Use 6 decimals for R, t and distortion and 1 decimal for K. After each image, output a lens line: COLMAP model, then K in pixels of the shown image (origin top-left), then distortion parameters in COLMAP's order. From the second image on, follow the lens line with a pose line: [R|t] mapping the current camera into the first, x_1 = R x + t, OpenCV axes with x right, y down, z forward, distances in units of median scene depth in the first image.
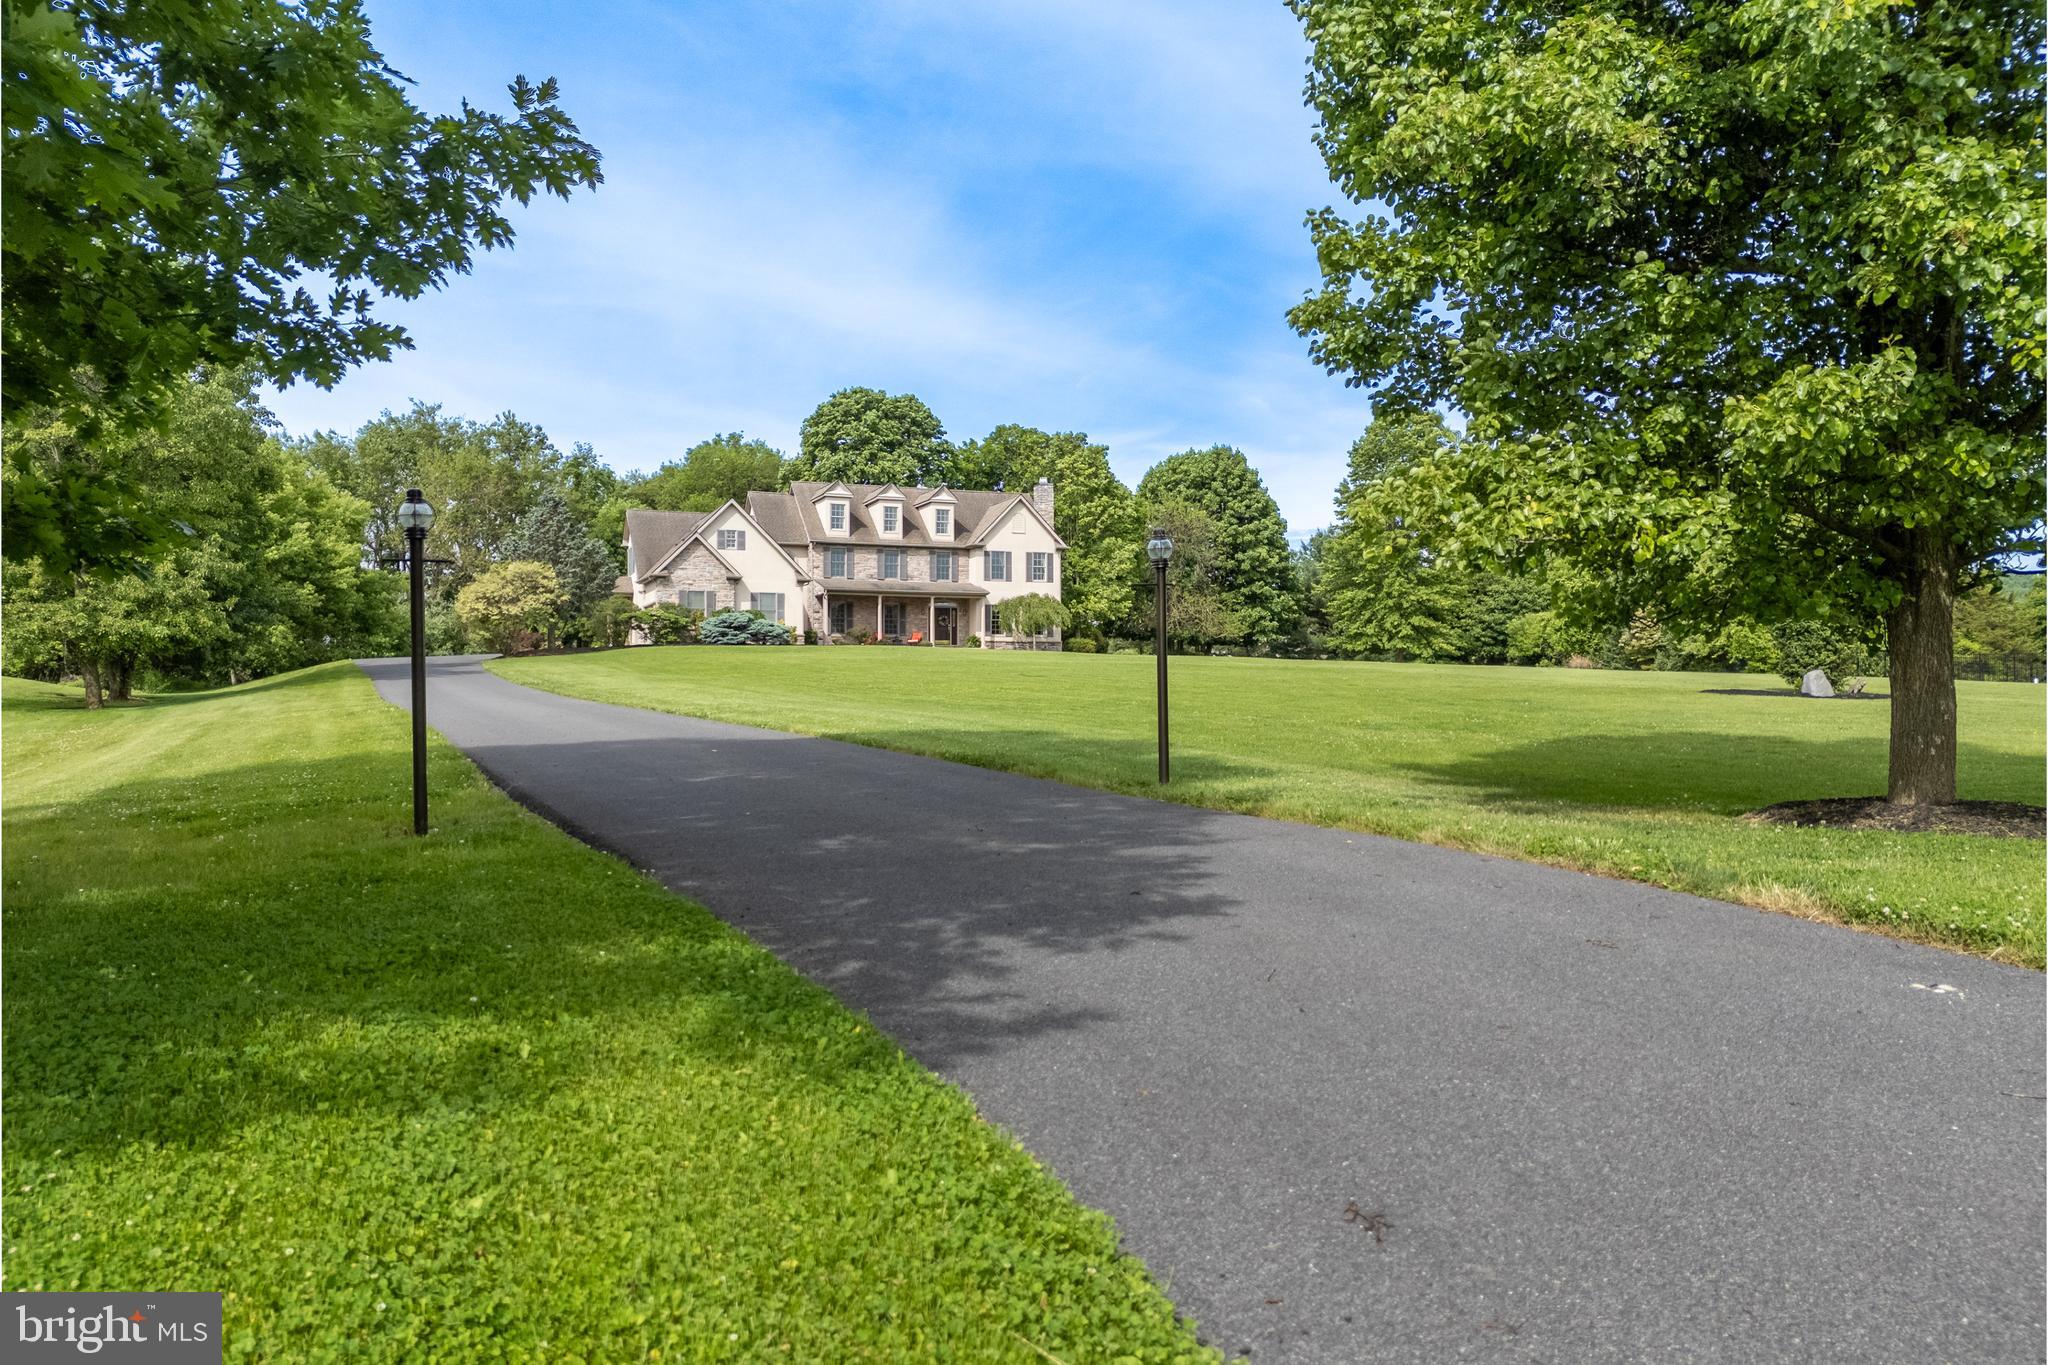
lens RADIAL K [[1414.8, 0, 1024.0], [0, 1414.8, 682.5], [0, 0, 1]] dist [0.058389, -0.065060]
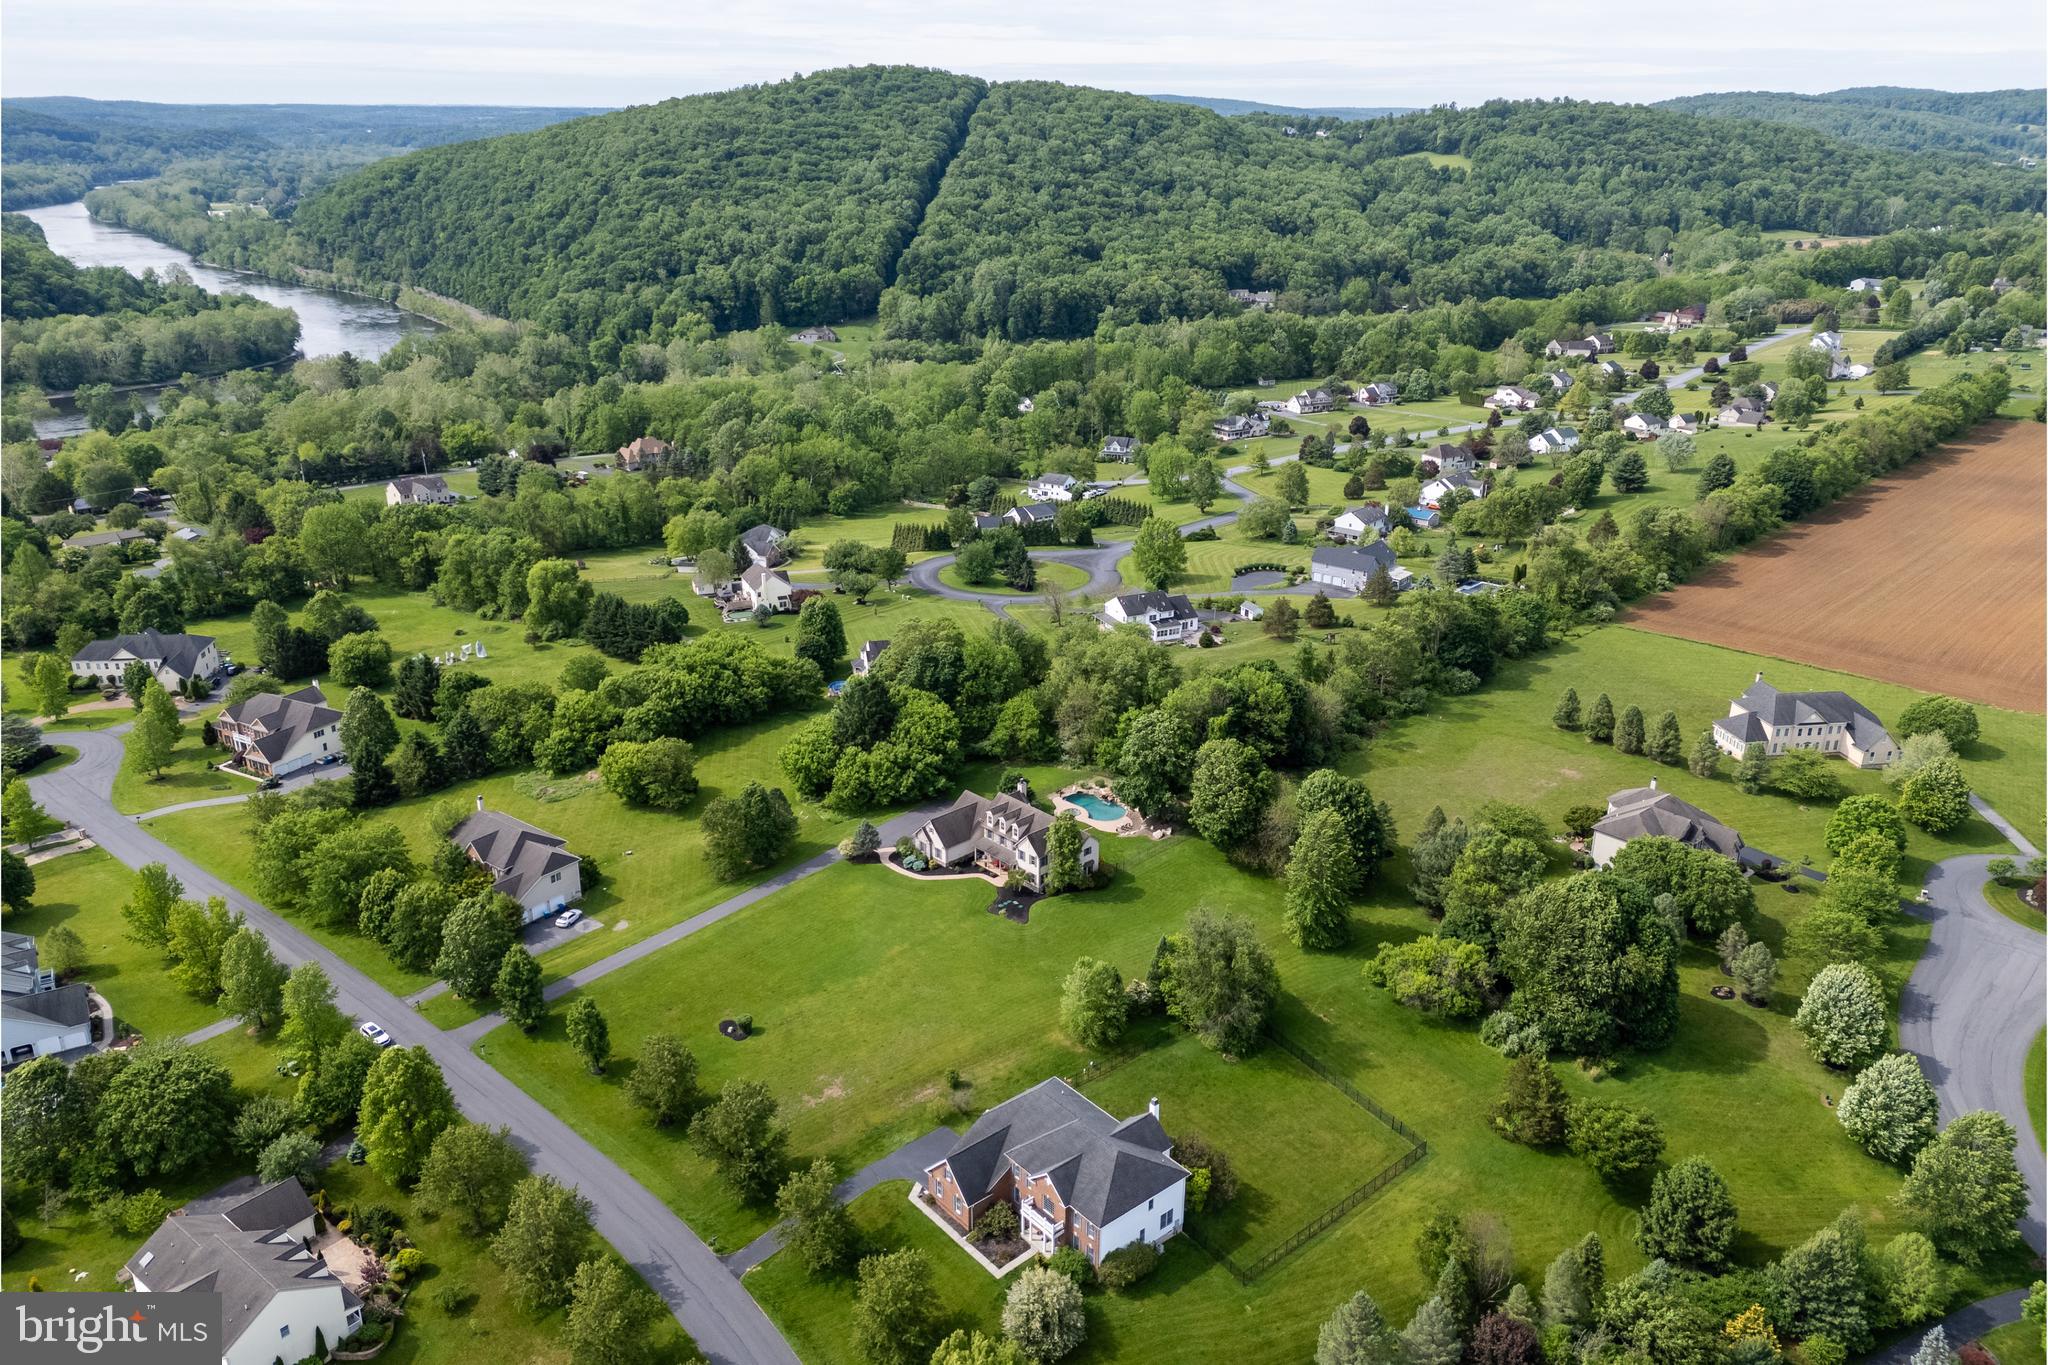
lens RADIAL K [[1491.9, 0, 1024.0], [0, 1491.9, 682.5], [0, 0, 1]] dist [0.070430, -0.076616]
pose [[0.383510, 0.324317, -0.864719, 2.403357], [-0.003077, 0.936756, 0.349970, -1.423001], [0.923532, -0.131556, 0.360253, -0.010433]]
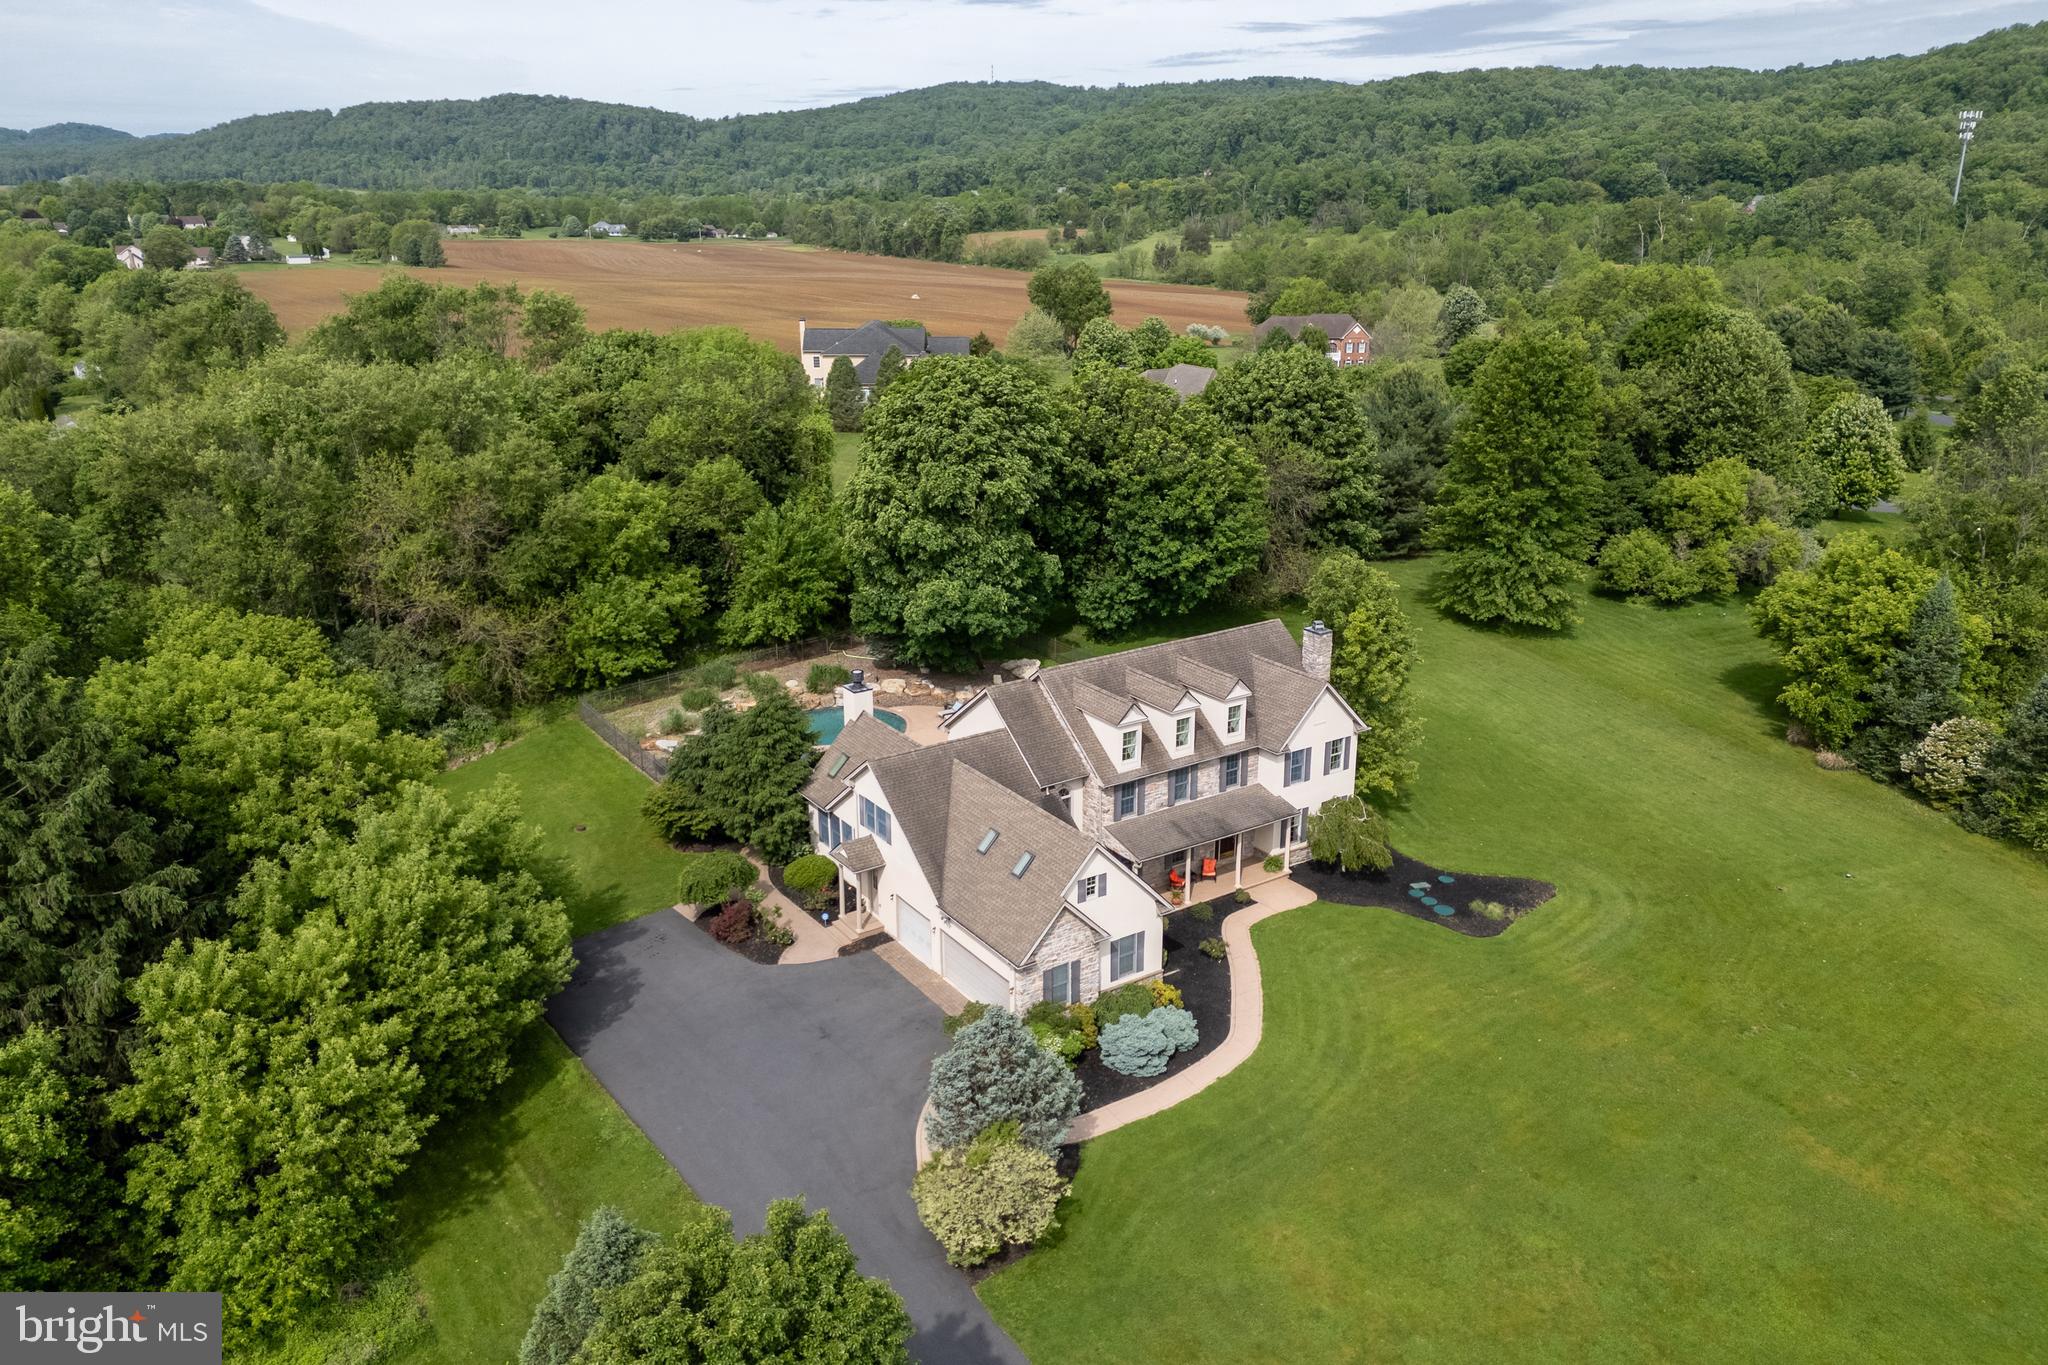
lens RADIAL K [[1508.8, 0, 1024.0], [0, 1508.8, 682.5], [0, 0, 1]] dist [0.065399, -0.063998]
pose [[0.973155, -0.078374, 0.216397, -0.356124], [0.004957, 0.947152, 0.320747, -0.407778], [-0.230099, -0.311063, 0.922114, 0.242239]]
